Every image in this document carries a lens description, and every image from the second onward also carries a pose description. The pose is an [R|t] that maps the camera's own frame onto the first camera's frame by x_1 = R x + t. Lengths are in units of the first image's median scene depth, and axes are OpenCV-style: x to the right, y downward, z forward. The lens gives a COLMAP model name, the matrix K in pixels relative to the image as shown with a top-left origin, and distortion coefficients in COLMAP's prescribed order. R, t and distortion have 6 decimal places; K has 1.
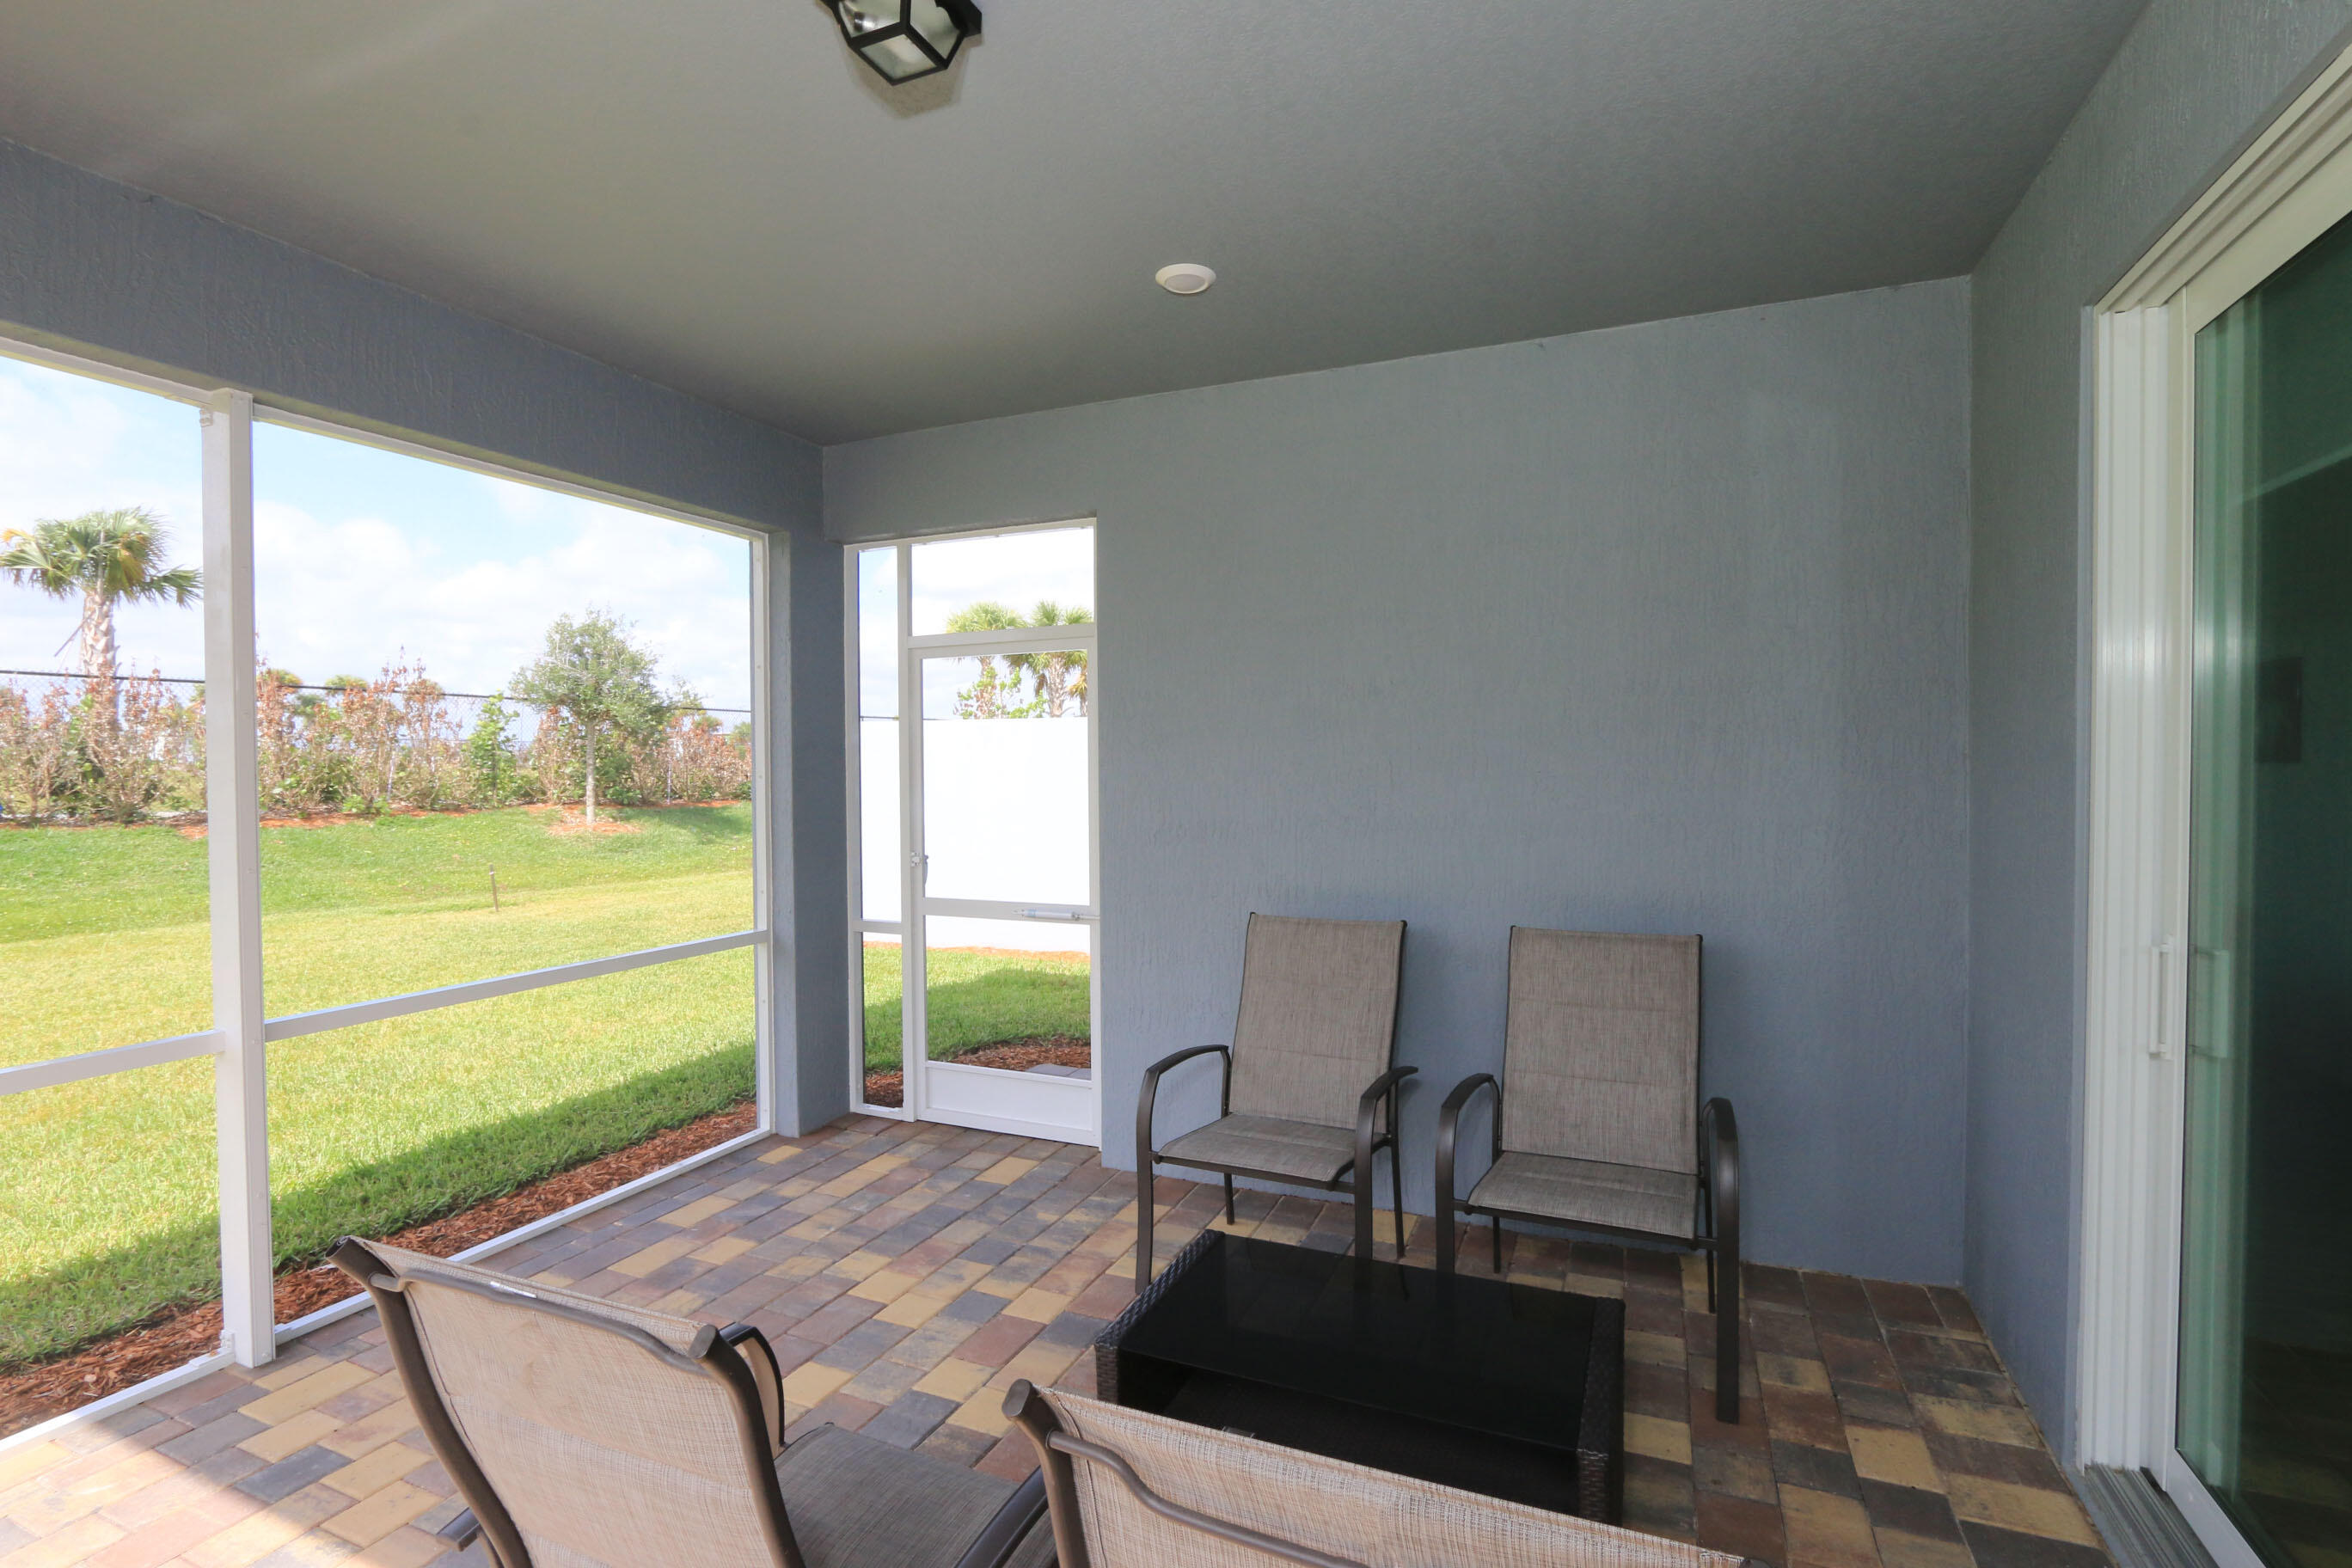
lens RADIAL K [[1075.8, 0, 1181.8], [0, 1075.8, 792.4], [0, 0, 1]] dist [-0.040783, 0.012555]
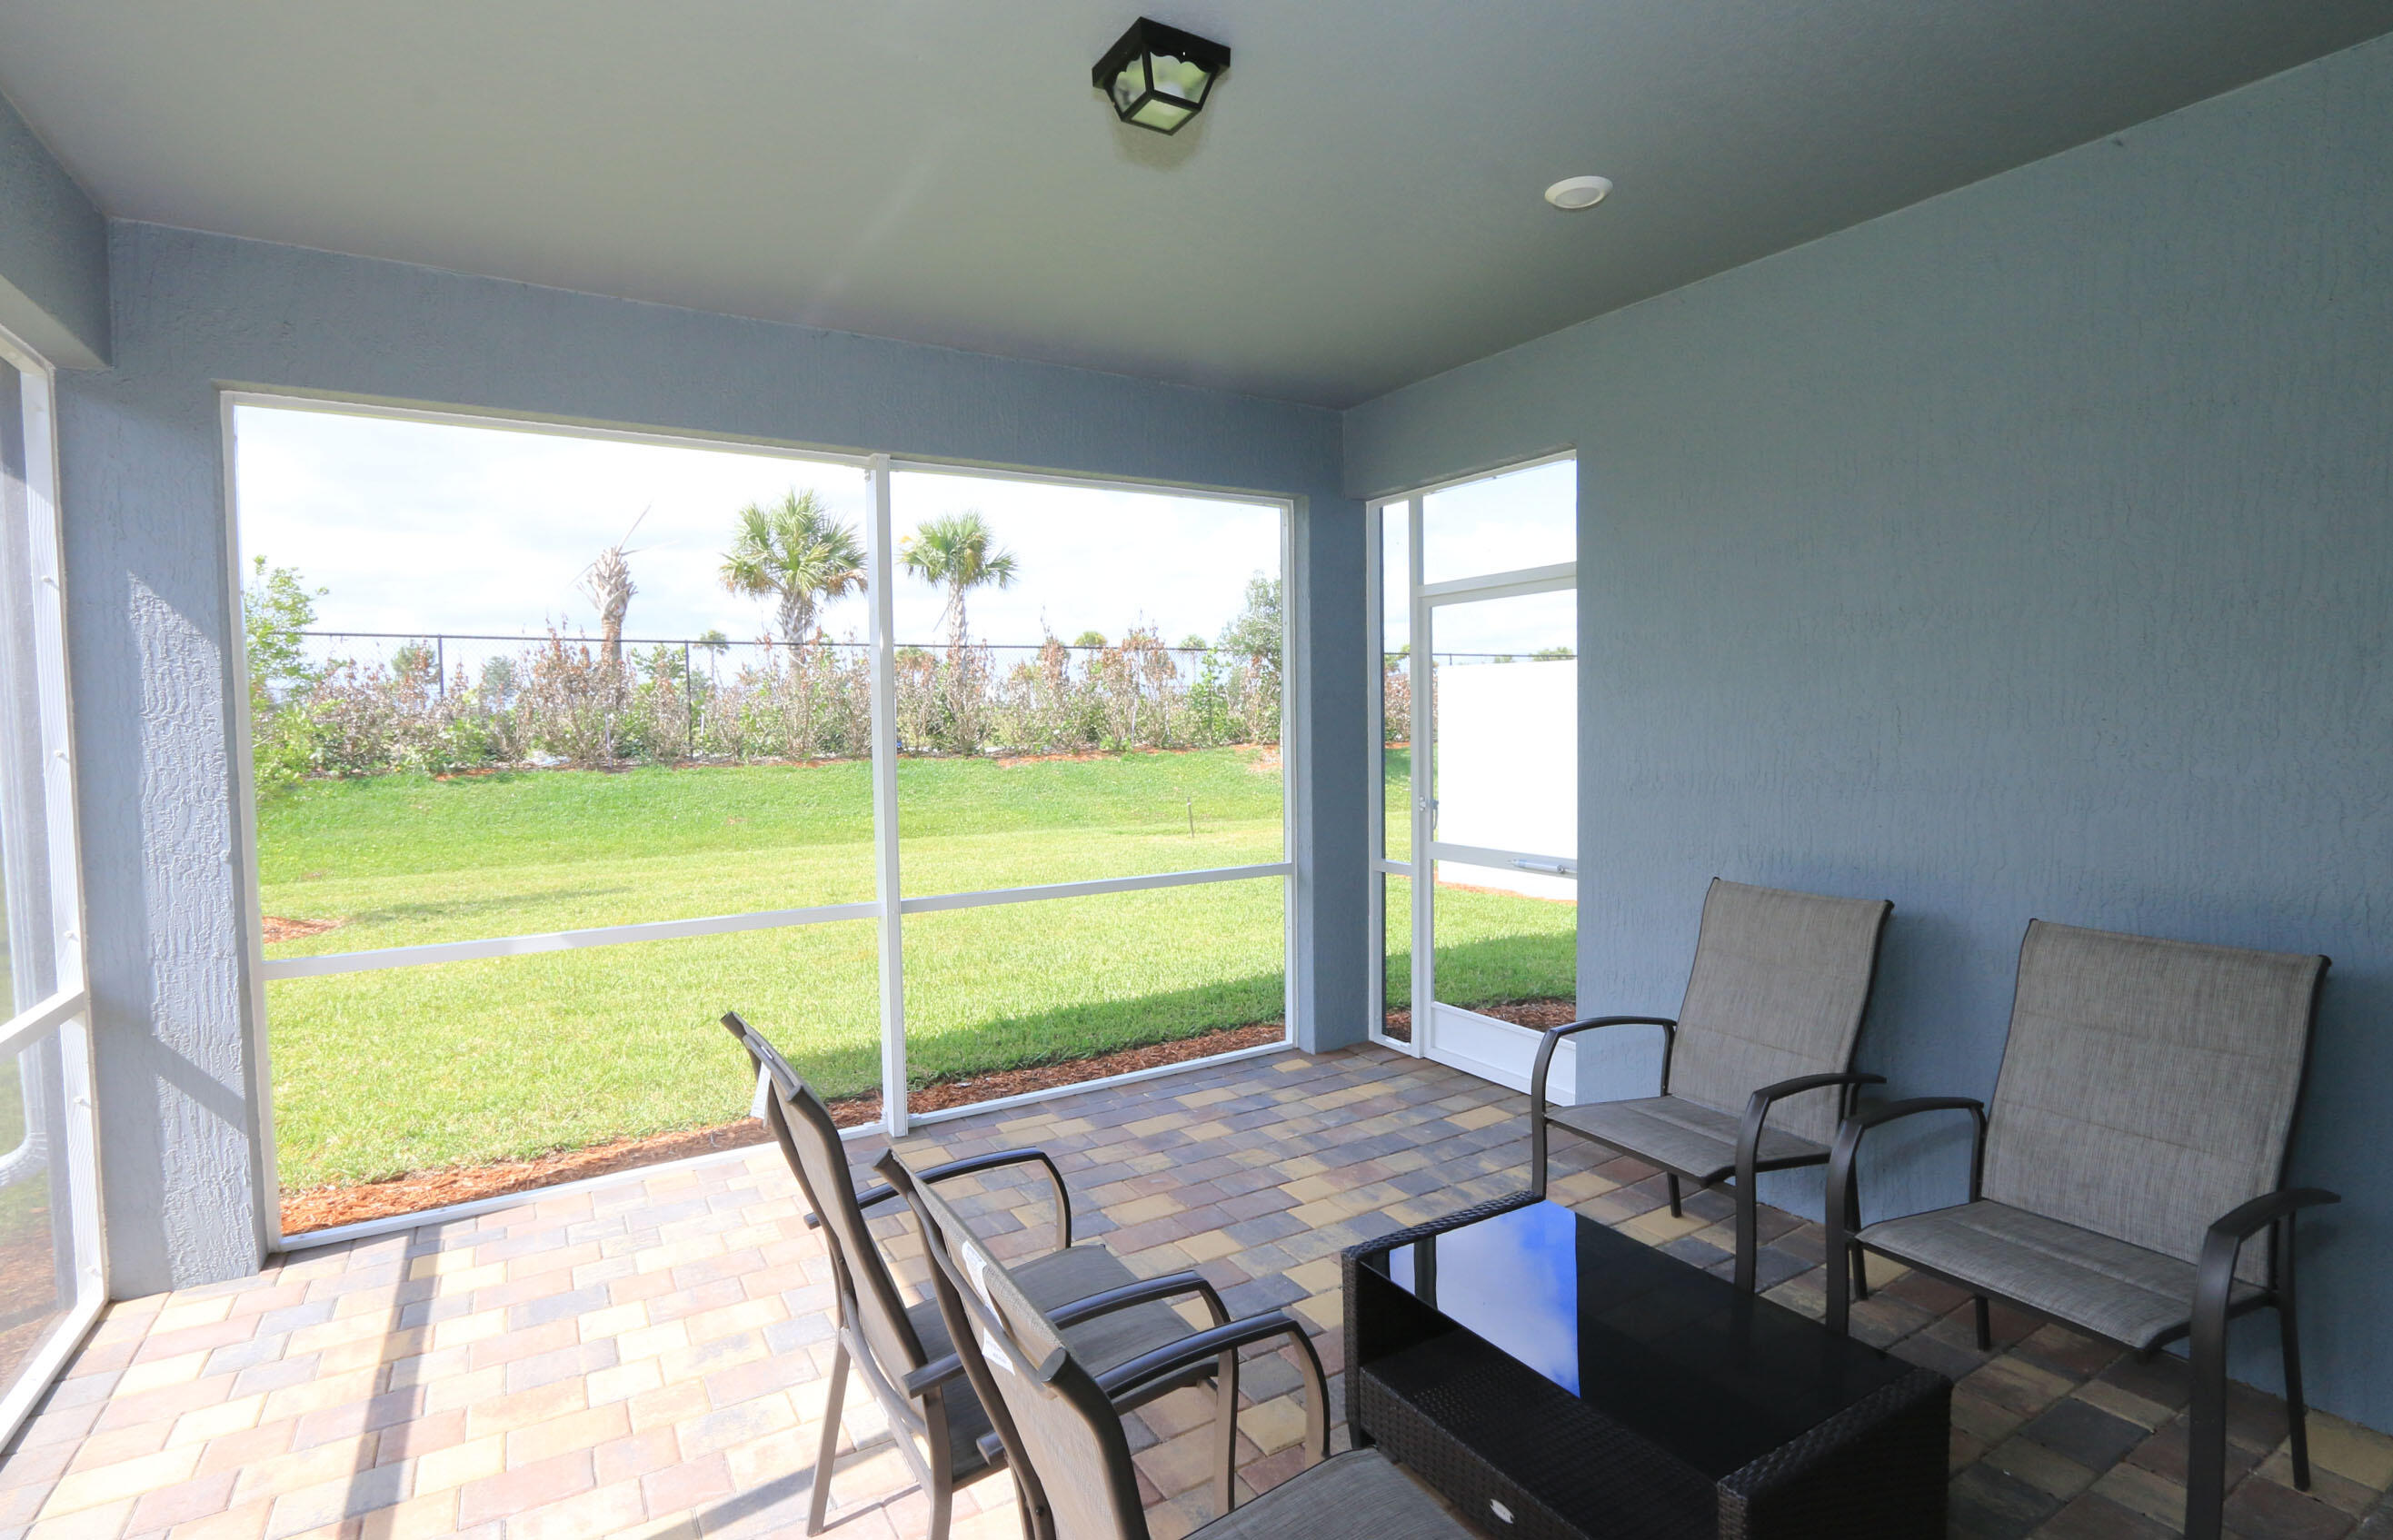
lens RADIAL K [[1141.1, 0, 1203.9], [0, 1141.1, 774.4], [0, 0, 1]] dist [-0.031645, 0.000398]
pose [[0.811850, 0.025871, -0.583293, 0.235248], [-0.005305, 0.999303, 0.036938, -0.005294], [0.583842, -0.026894, 0.811421, -0.003917]]
